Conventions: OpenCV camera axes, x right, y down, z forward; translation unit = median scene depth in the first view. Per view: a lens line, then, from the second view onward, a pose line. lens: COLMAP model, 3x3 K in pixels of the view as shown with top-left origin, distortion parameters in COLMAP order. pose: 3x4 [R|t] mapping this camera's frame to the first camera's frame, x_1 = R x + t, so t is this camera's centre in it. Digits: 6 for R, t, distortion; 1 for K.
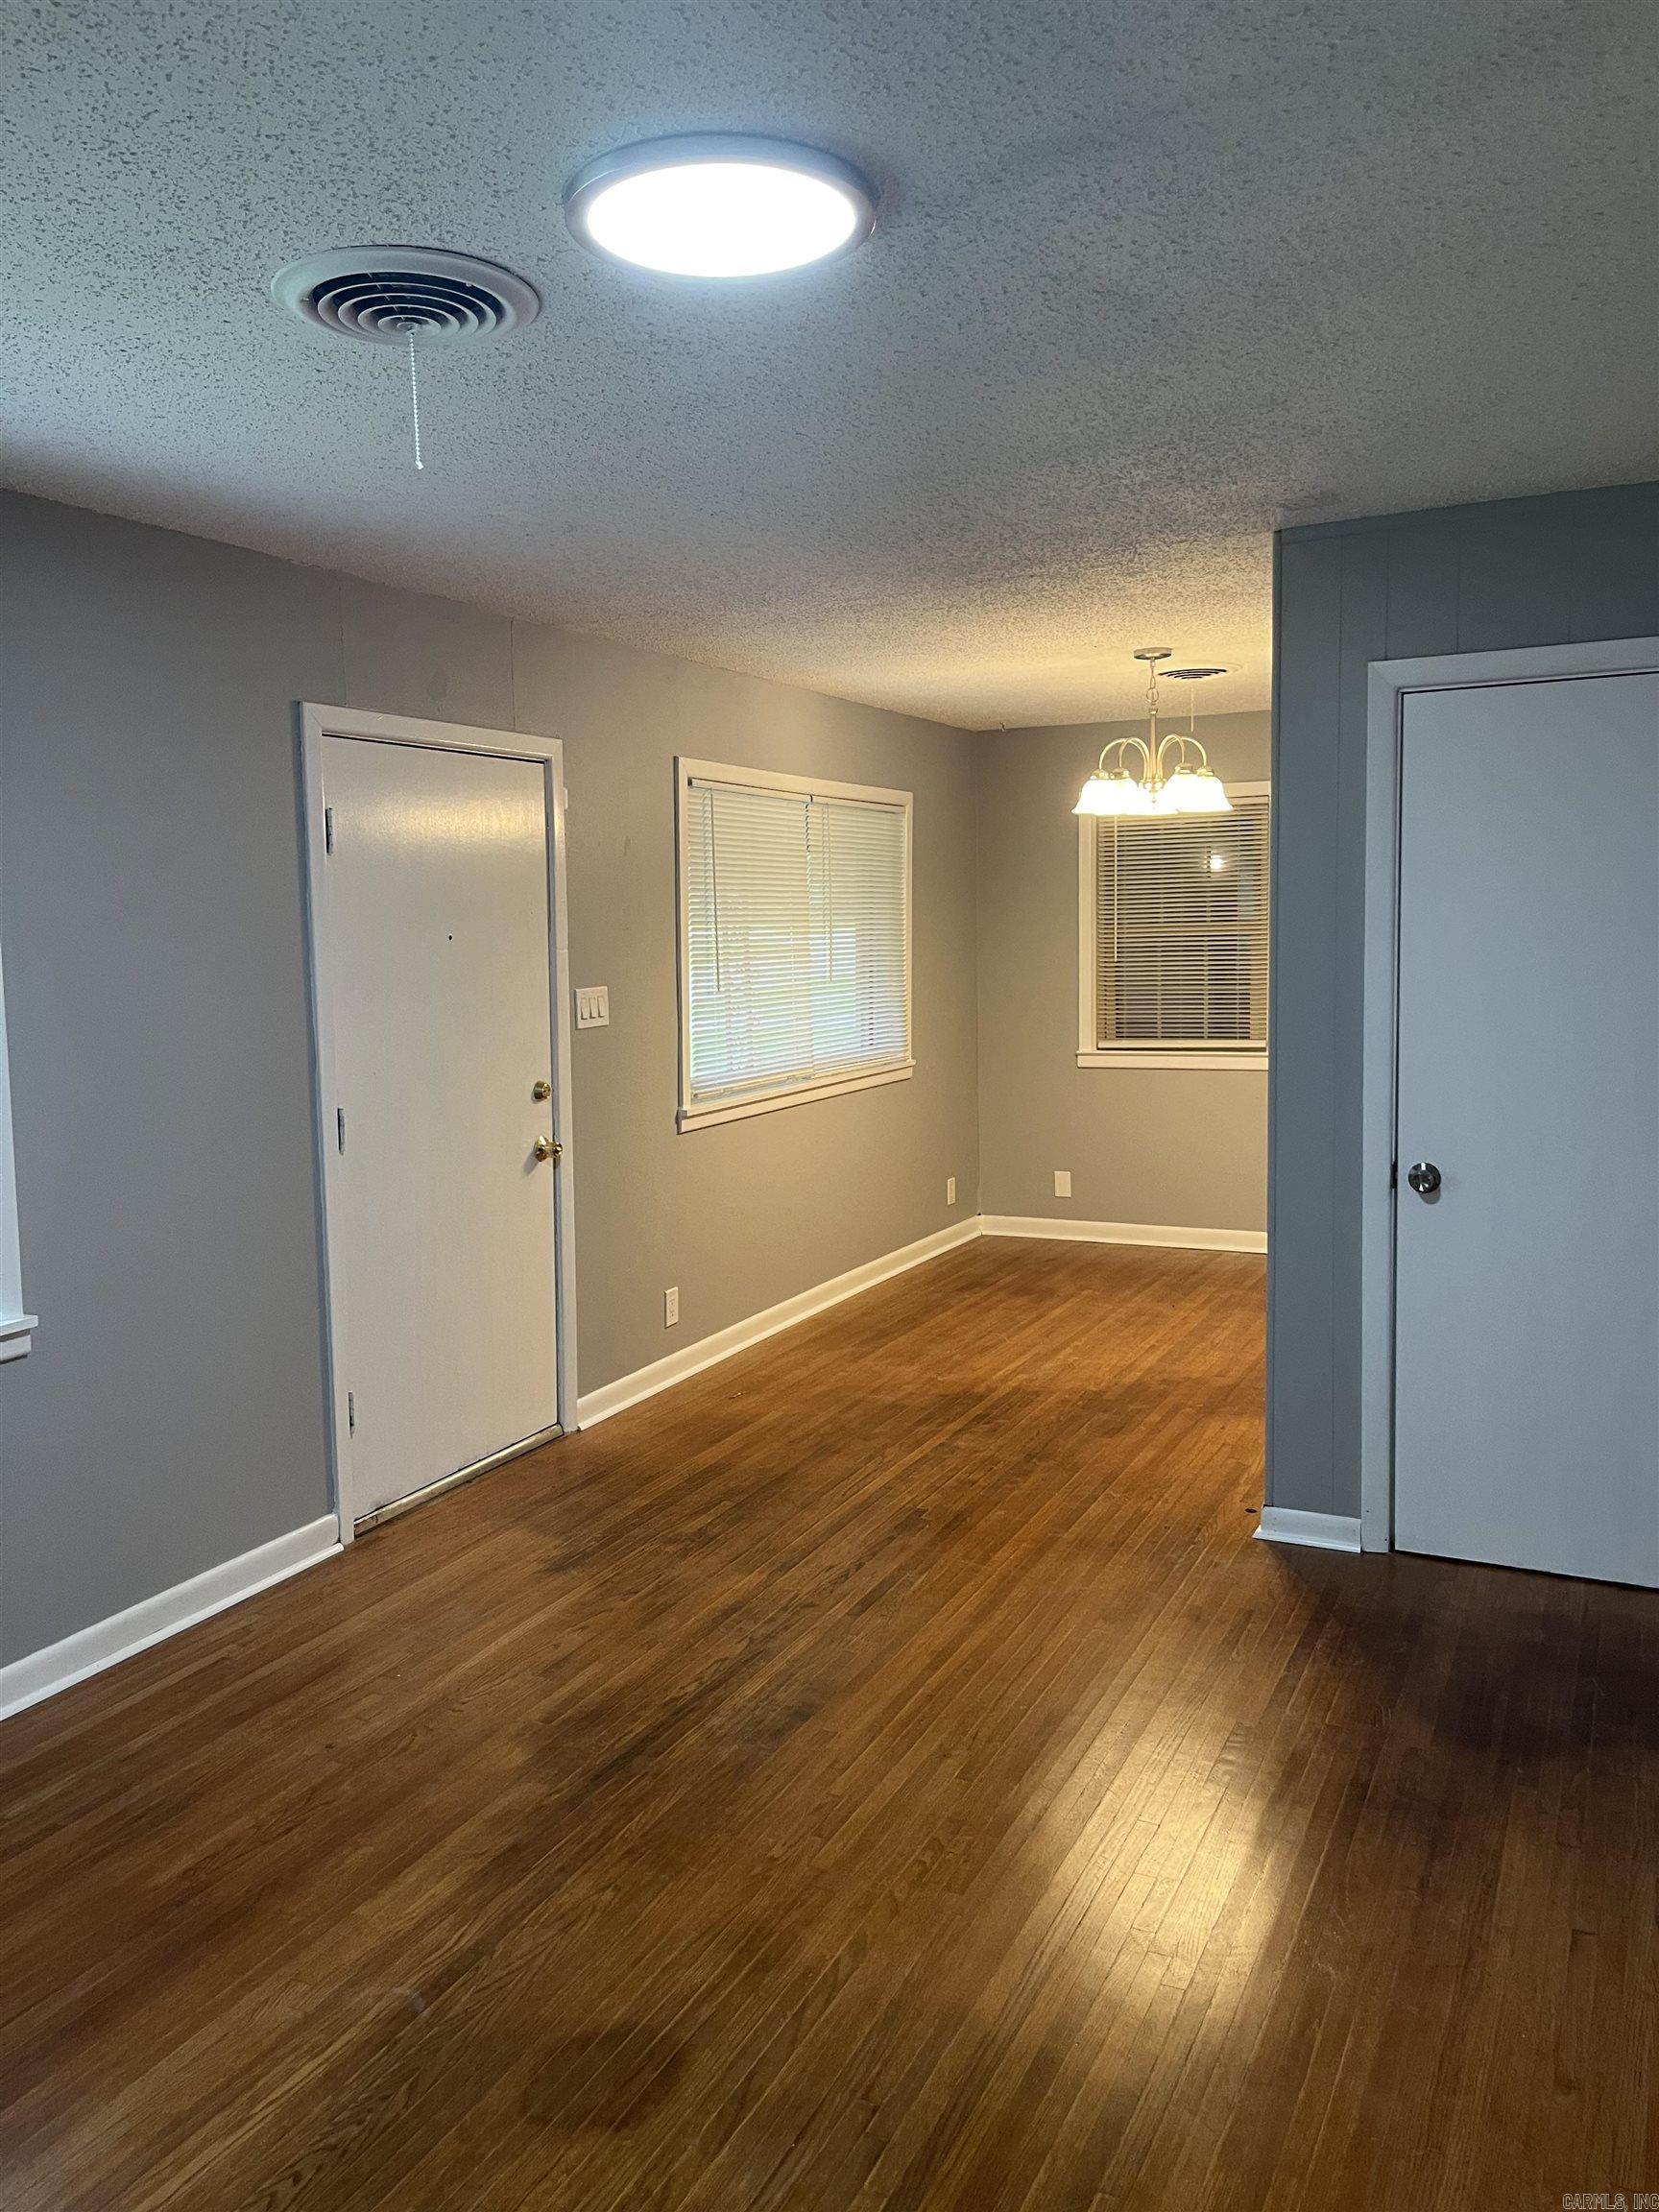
lens RADIAL K [[1698.3, 0, 828.8], [0, 1698.3, 1104.0], [0, 0, 1]] dist [-0.041265, 0.005826]
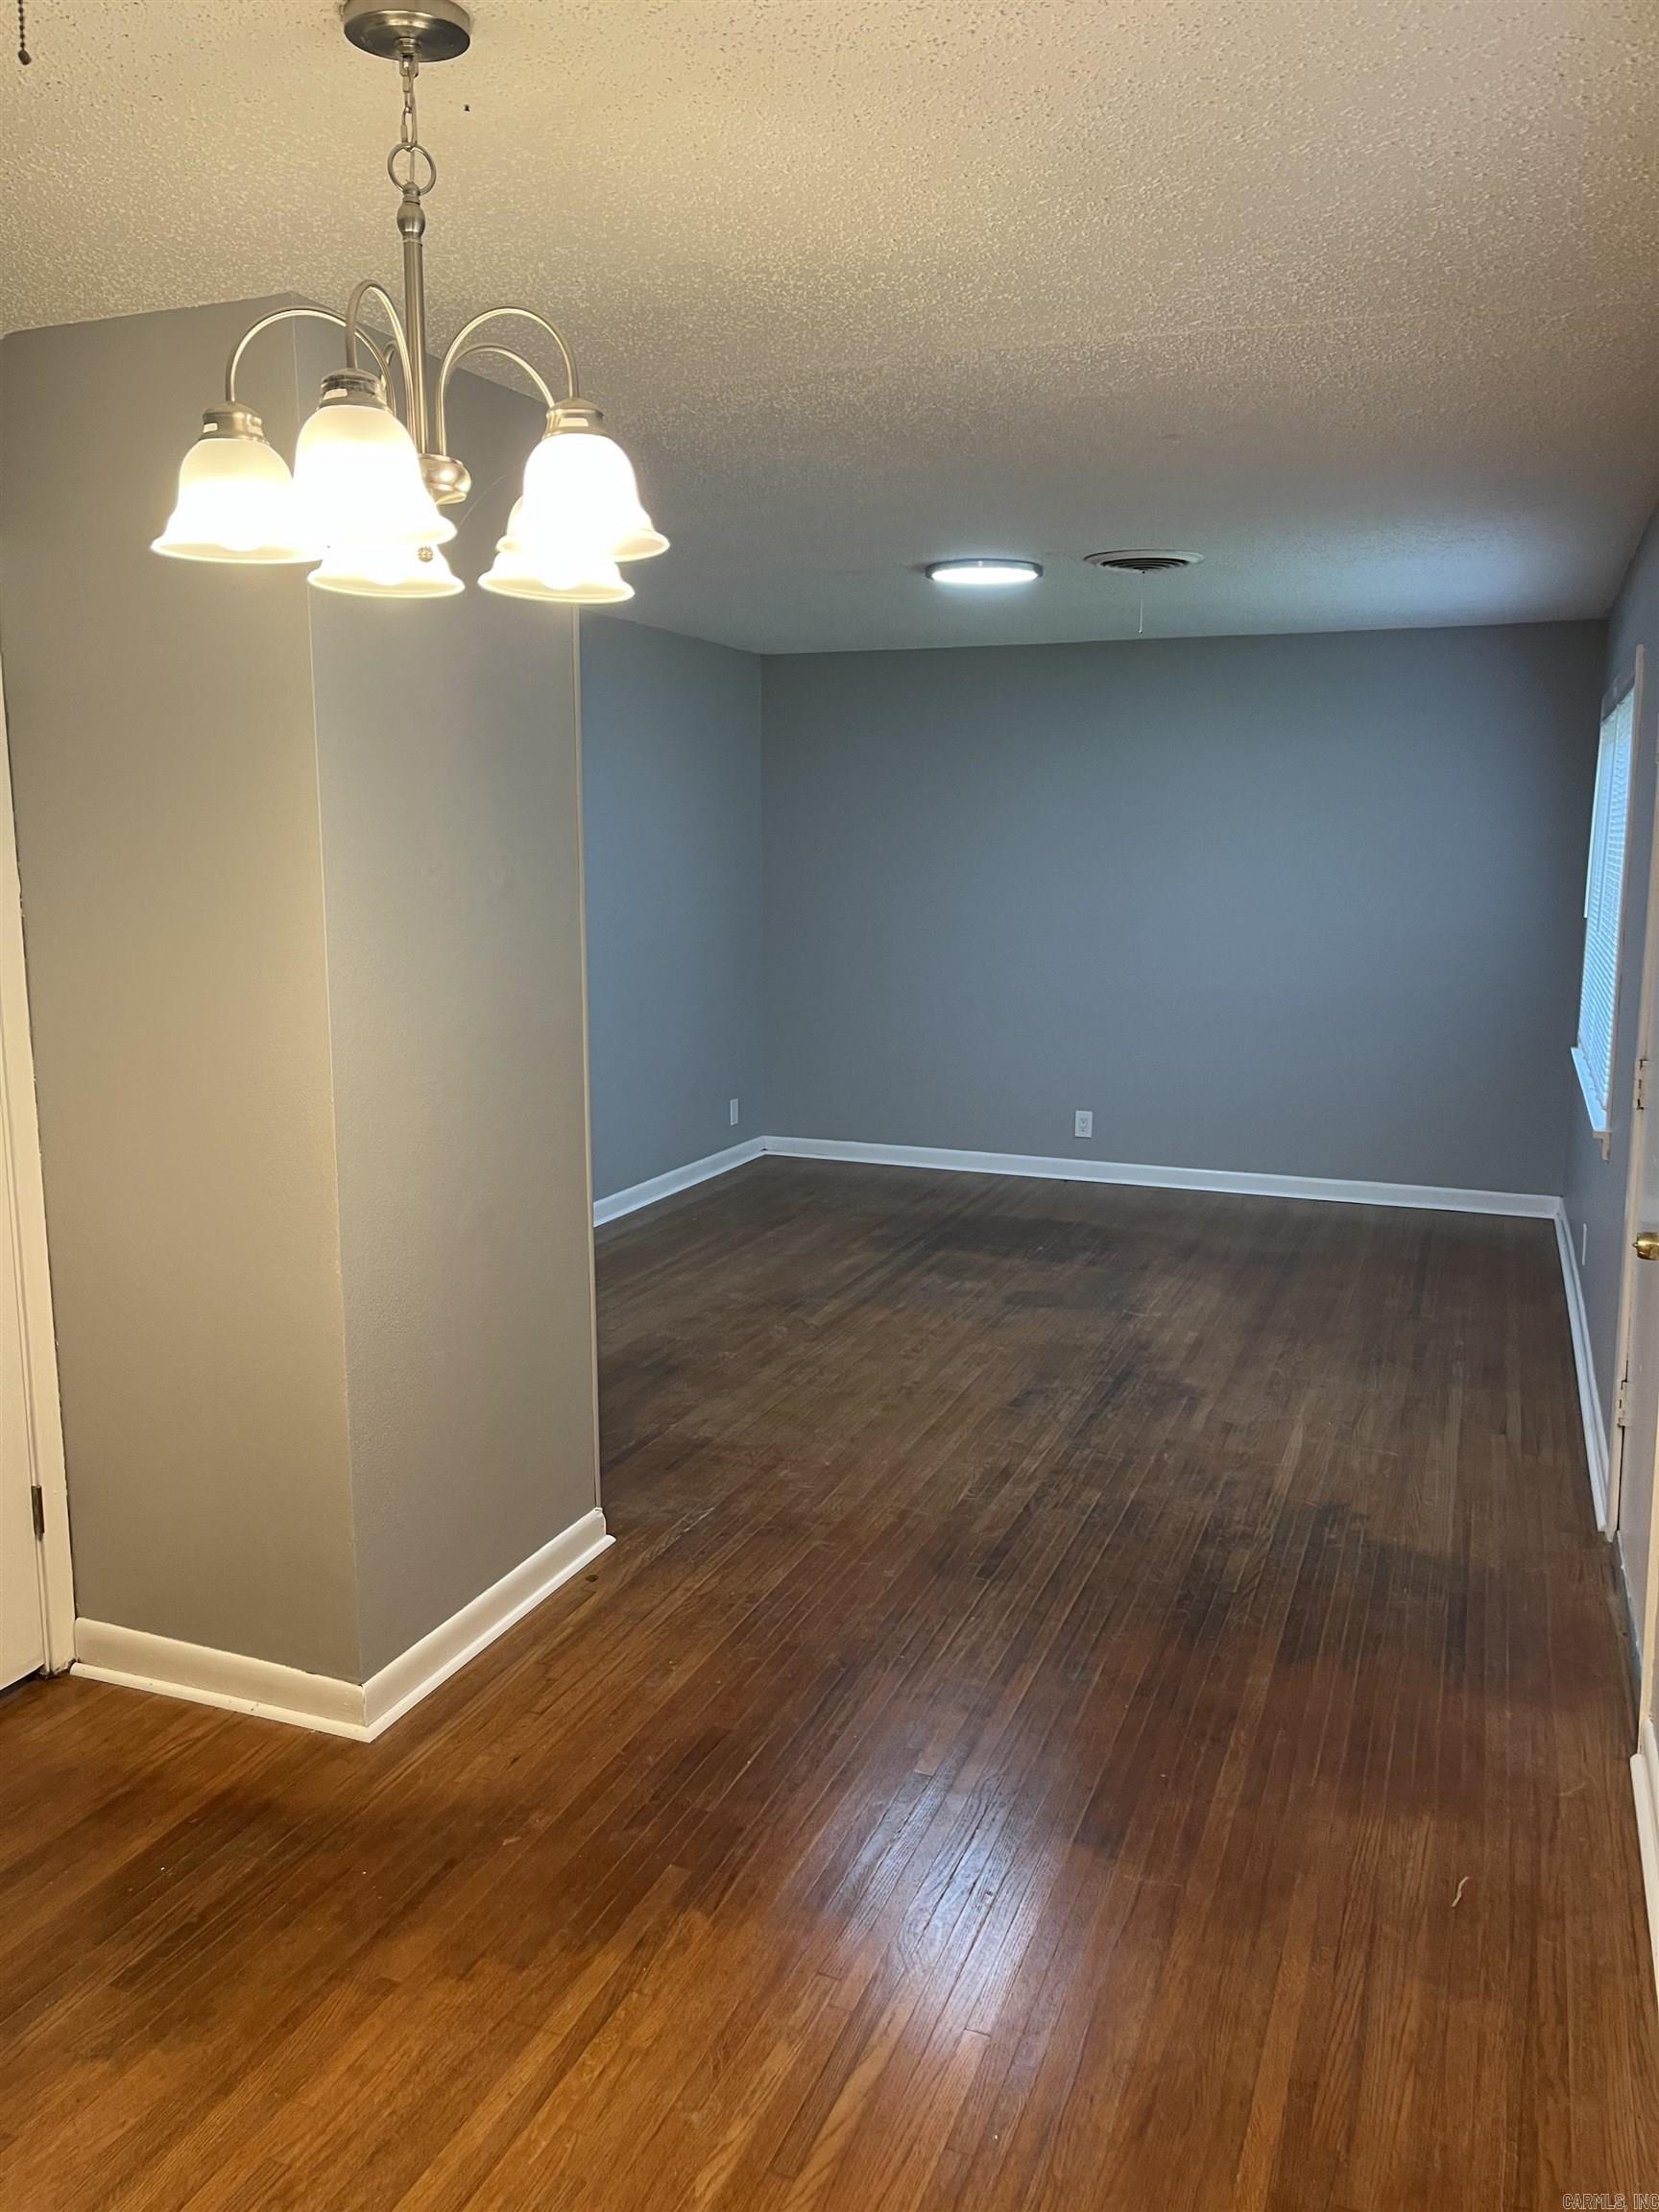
lens RADIAL K [[1698.3, 0, 829.3], [0, 1698.3, 1104.6], [0, 0, 1]] dist [-0.041265, 0.005826]
pose [[-0.996536, 0.040220, -0.072784, 0.235723], [0.019241, 0.963026, 0.268722, -0.269072], [0.080901, 0.266391, -0.960464, 2.249490]]
